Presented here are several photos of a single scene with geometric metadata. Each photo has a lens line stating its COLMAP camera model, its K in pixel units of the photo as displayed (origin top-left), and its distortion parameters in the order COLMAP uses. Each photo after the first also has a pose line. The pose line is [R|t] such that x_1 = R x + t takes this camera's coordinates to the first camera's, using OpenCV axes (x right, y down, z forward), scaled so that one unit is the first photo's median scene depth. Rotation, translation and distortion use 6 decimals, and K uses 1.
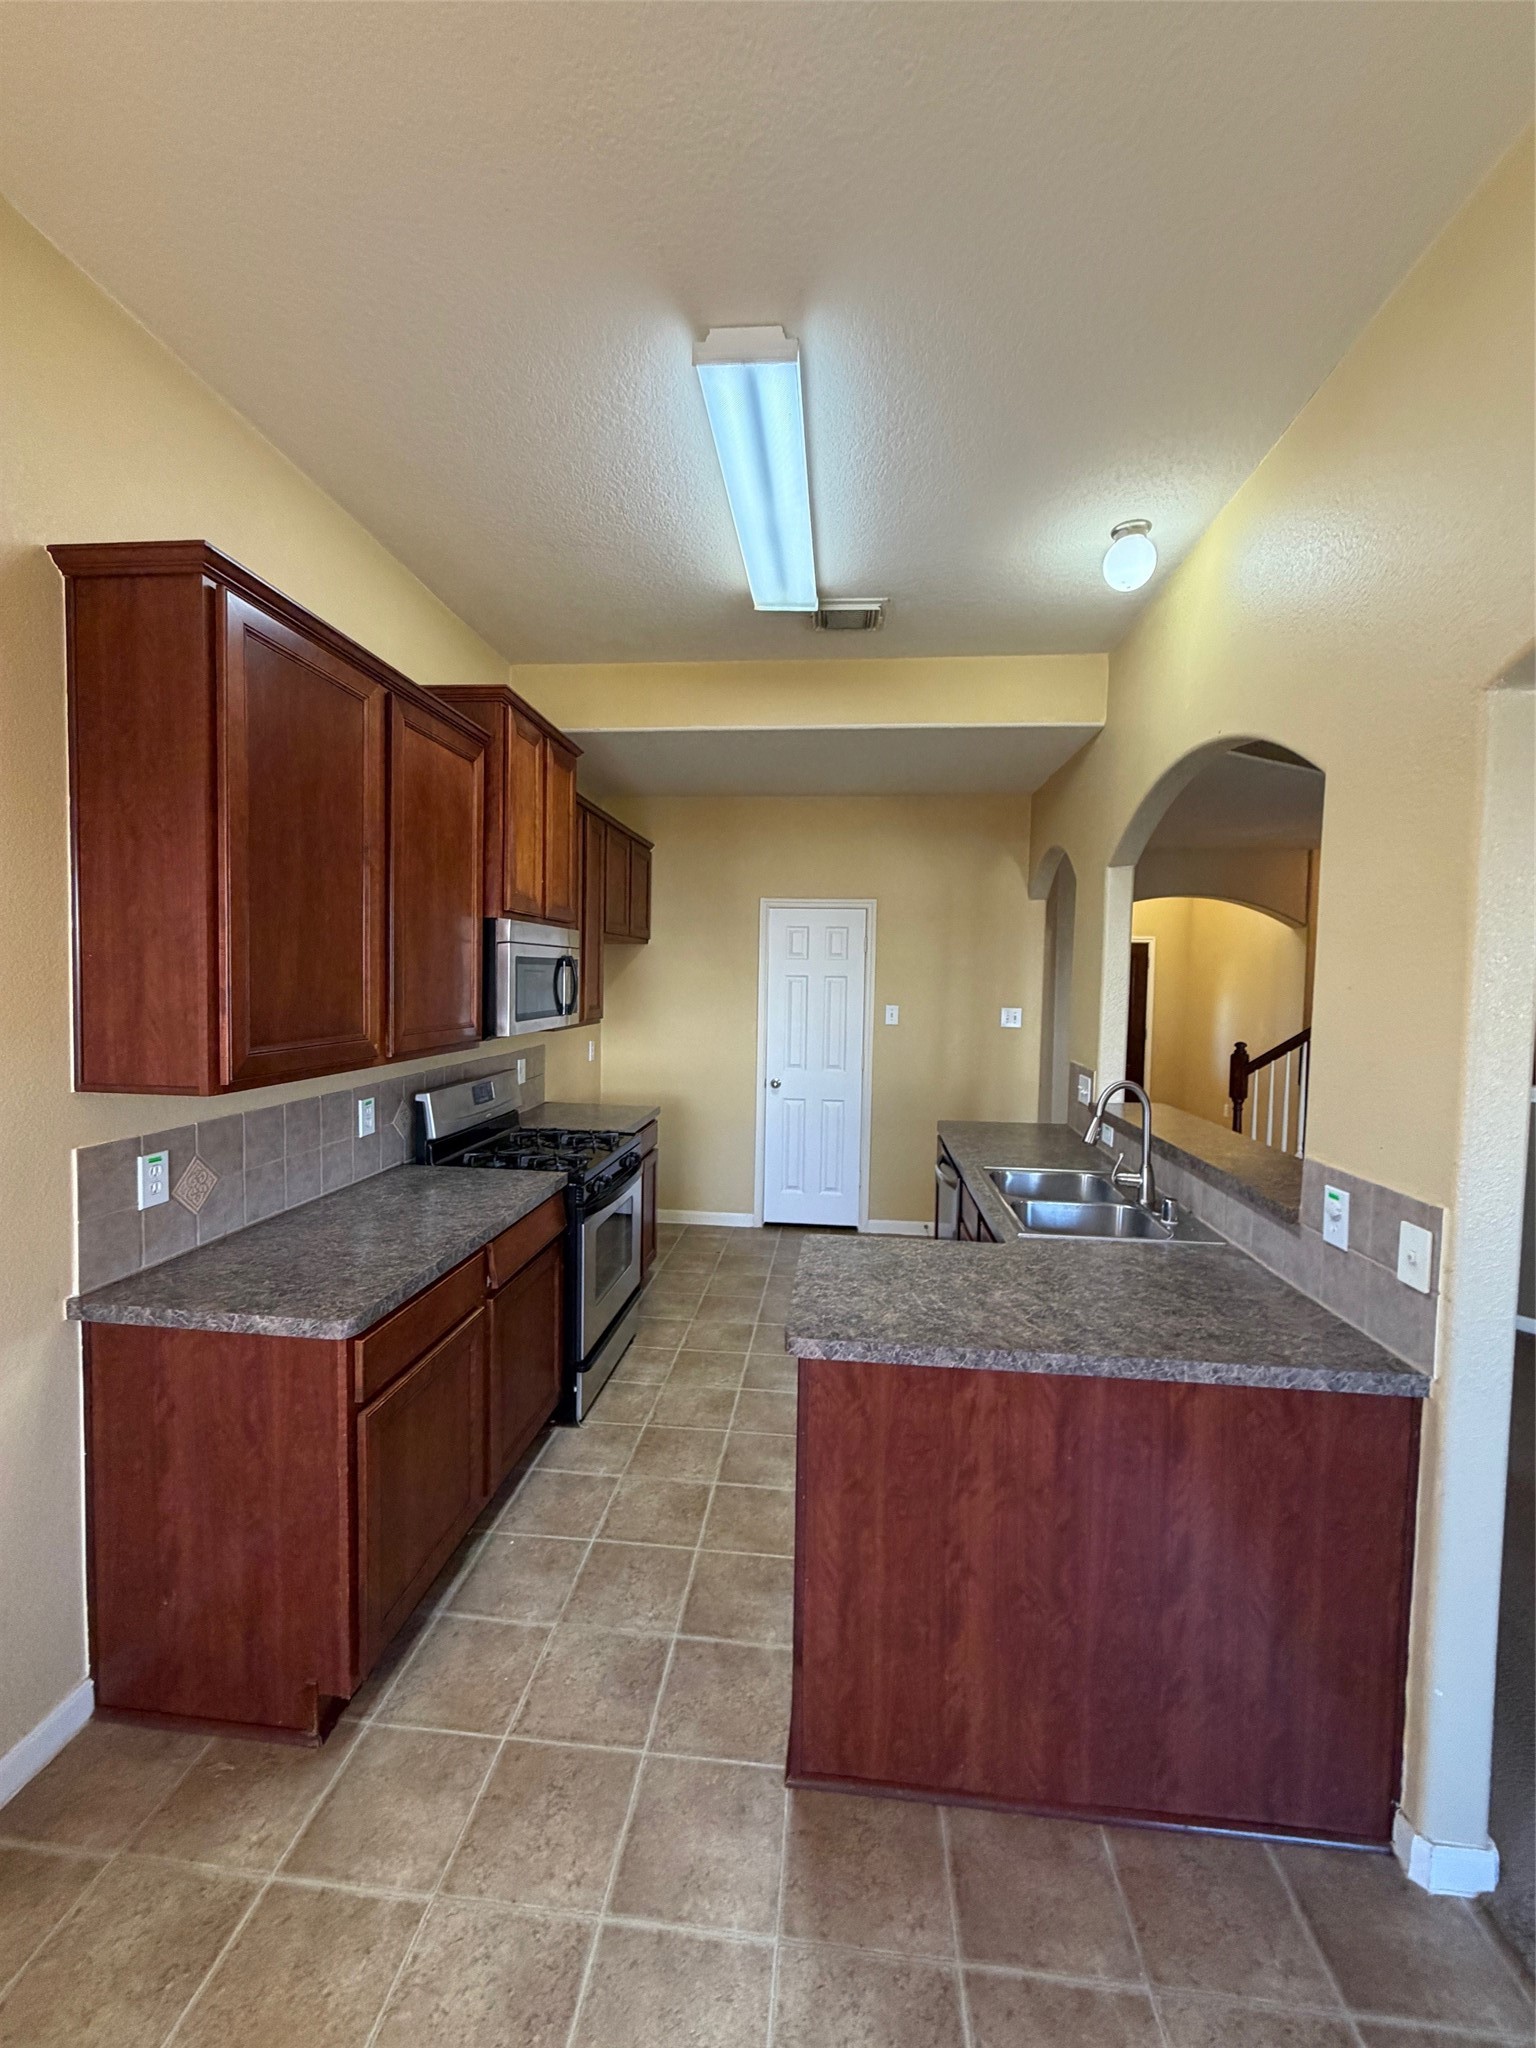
lens RADIAL K [[819.3, 0, 770.5], [0, 819.3, 1016.7], [0, 0, 1]] dist [-0.001144, -0.000076]
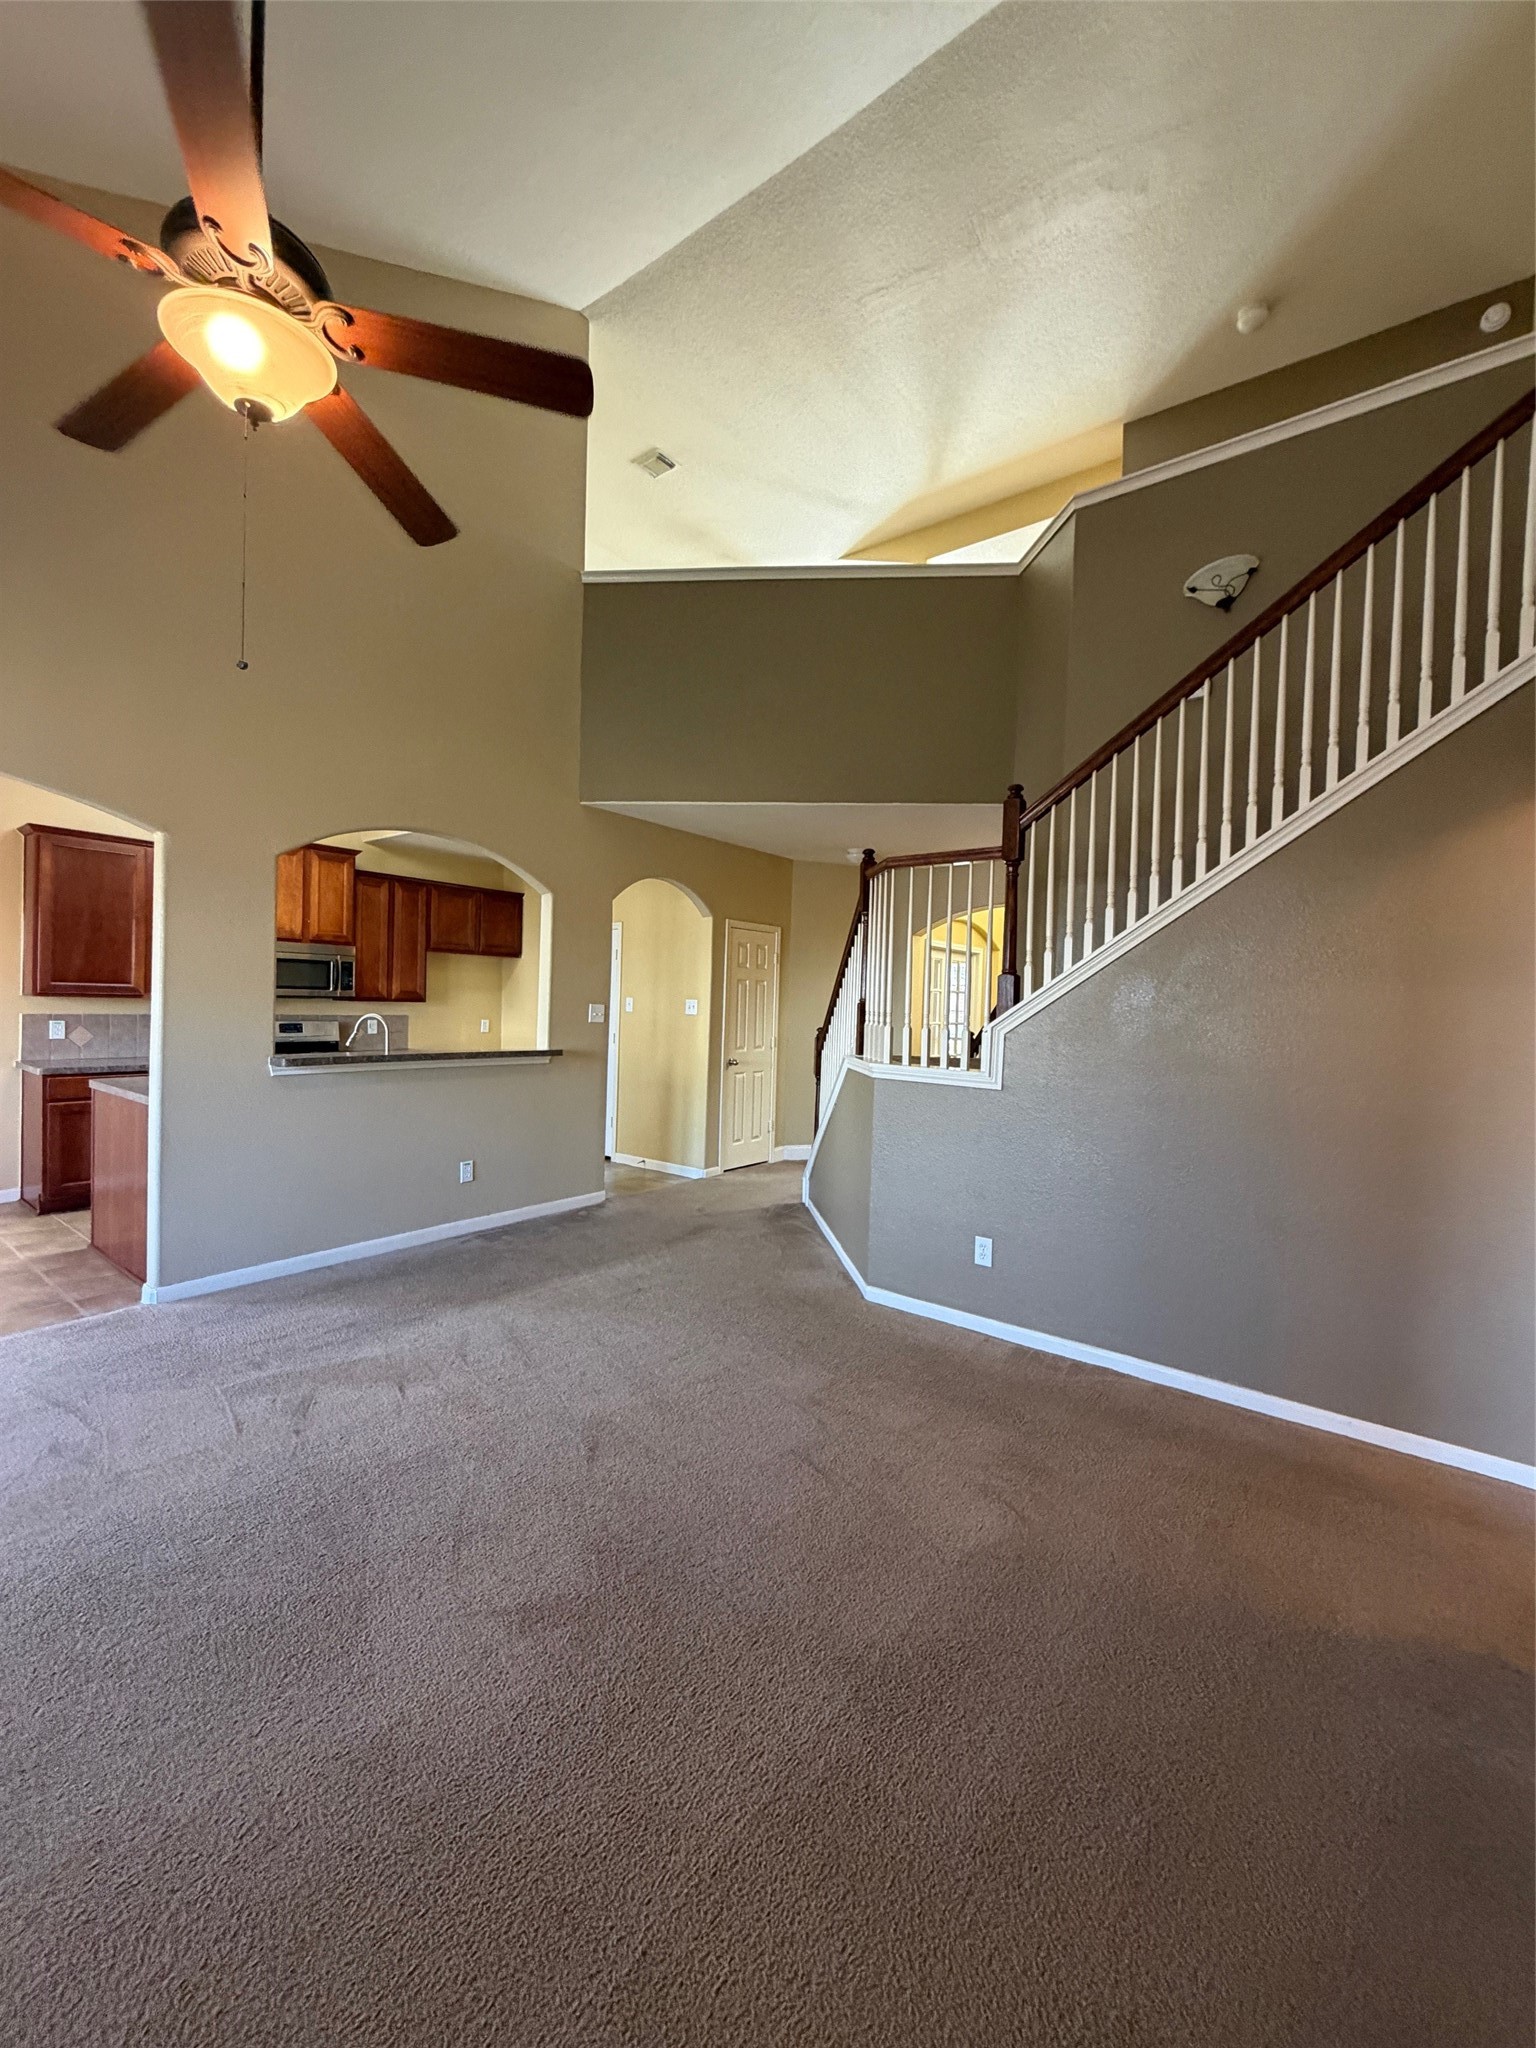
lens RADIAL K [[819.3, 0, 766.8], [0, 819.3, 1020.3], [0, 0, 1]] dist [-0.001144, -0.000076]
pose [[0.841703, 0.020224, -0.539562, 2.385425], [-0.040963, 0.998810, -0.026465, 0.112449], [0.538385, 0.044378, 0.841530, -0.076619]]
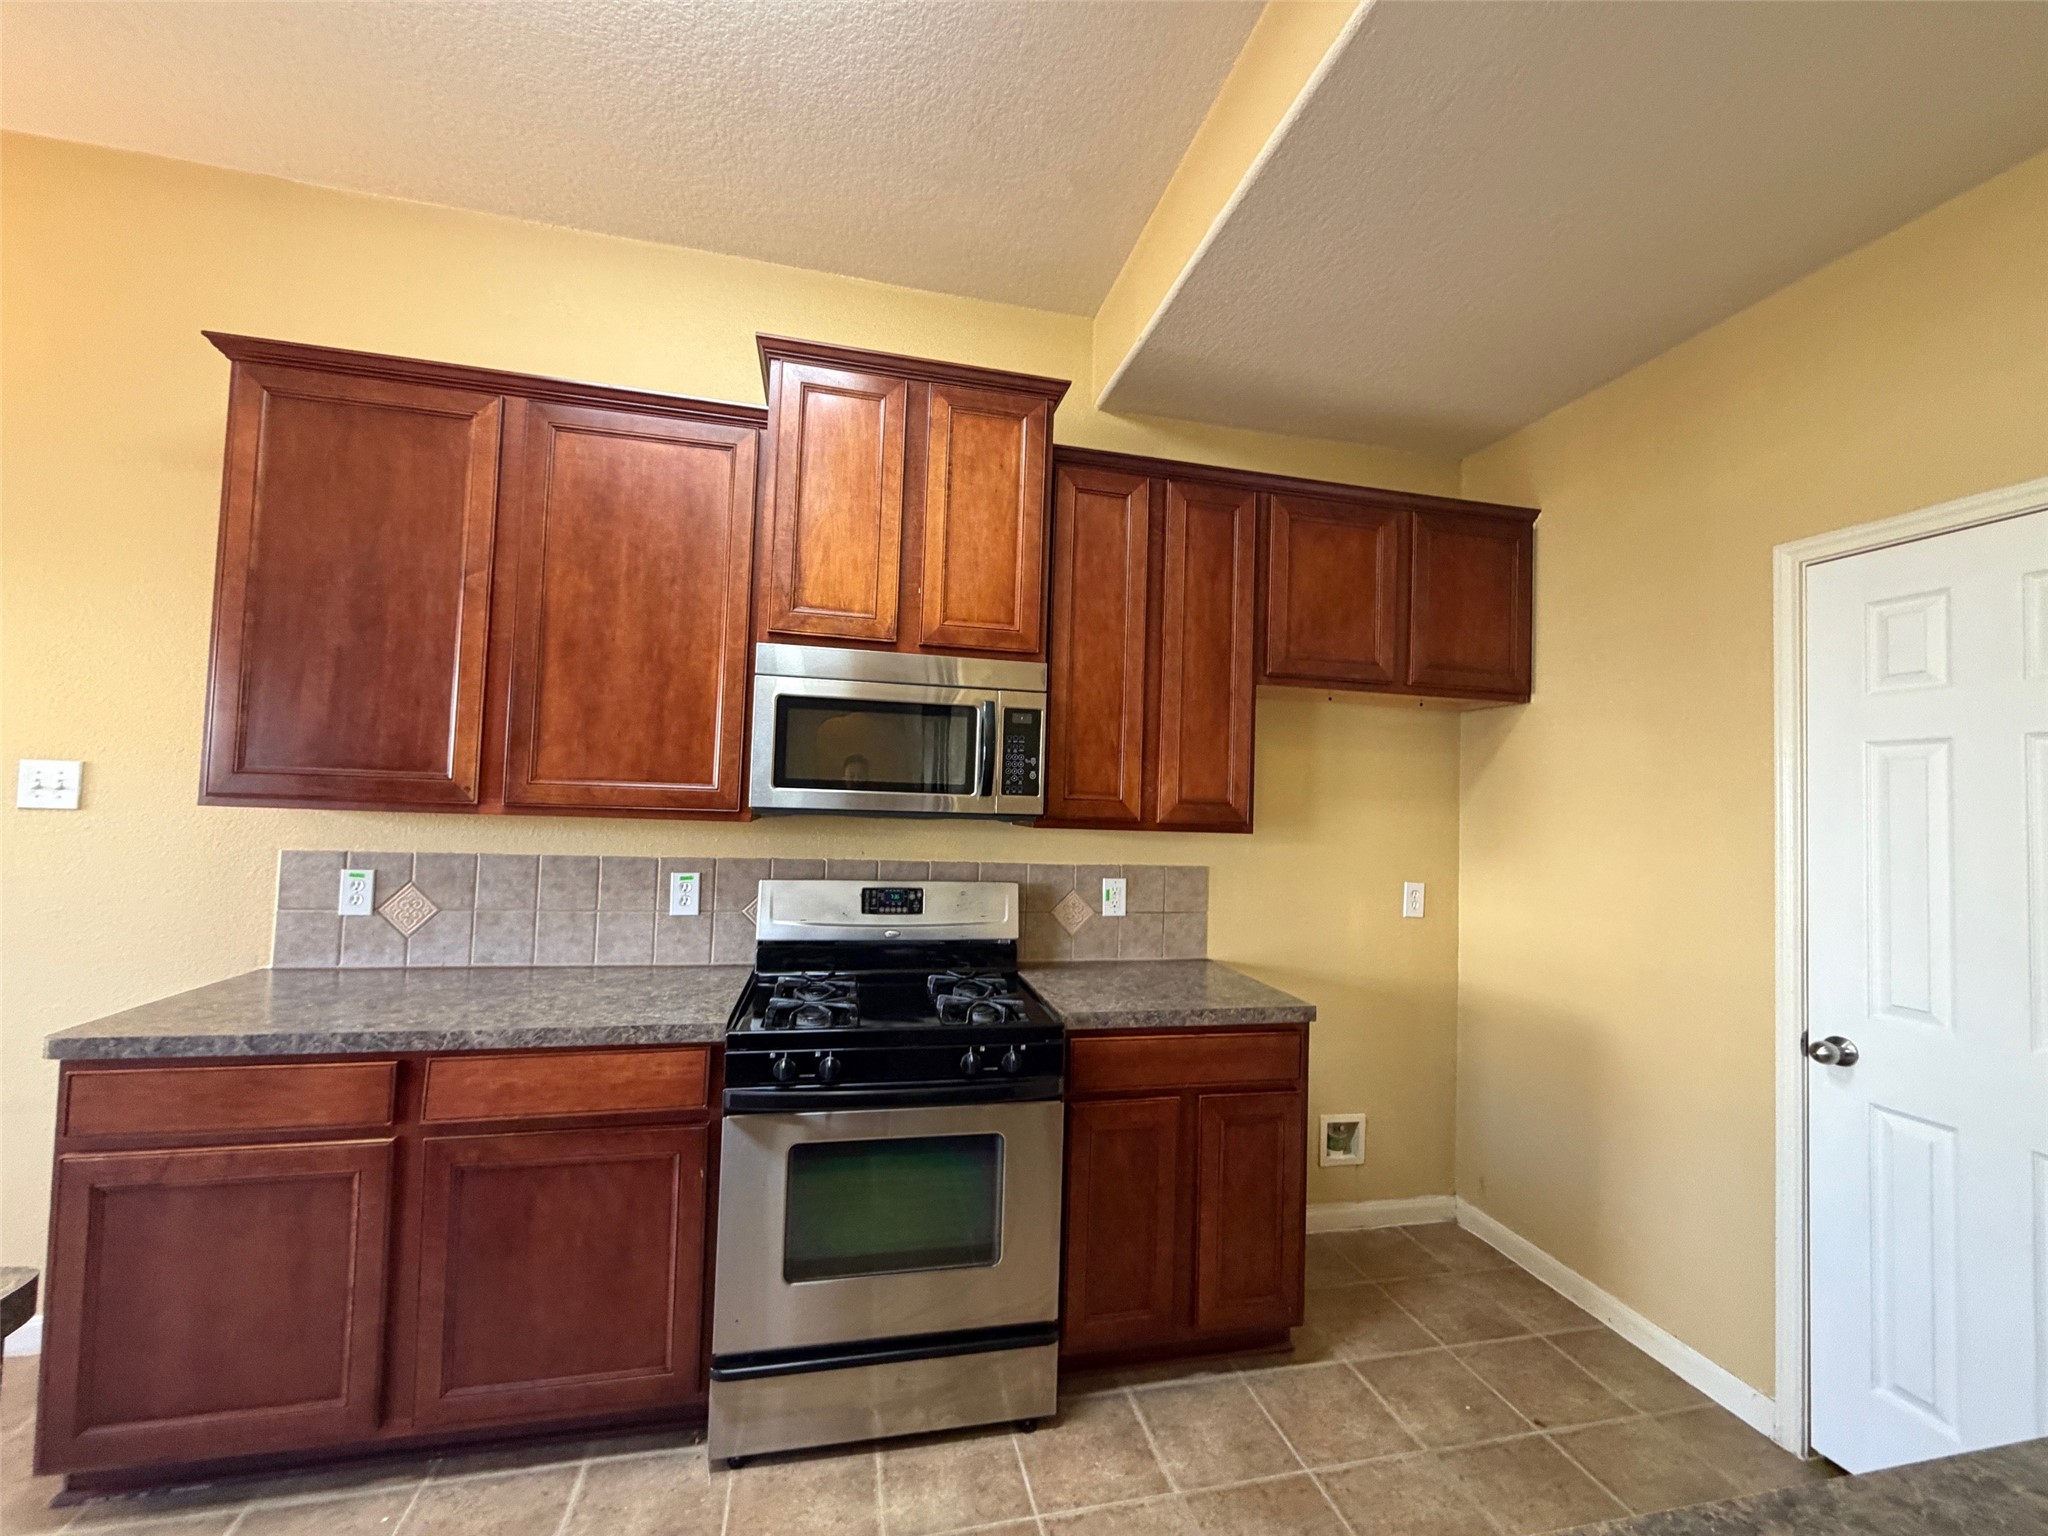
lens RADIAL K [[819.3, 0, 1020.3], [0, 819.3, 766.5], [0, 0, 1]] dist [-0.001144, -0.000076]
pose [[0.311130, -0.051141, -0.948990, 0.522991], [-0.074710, 0.994145, -0.078068, 0.033849], [0.947426, 0.095188, 0.305487, 1.229502]]
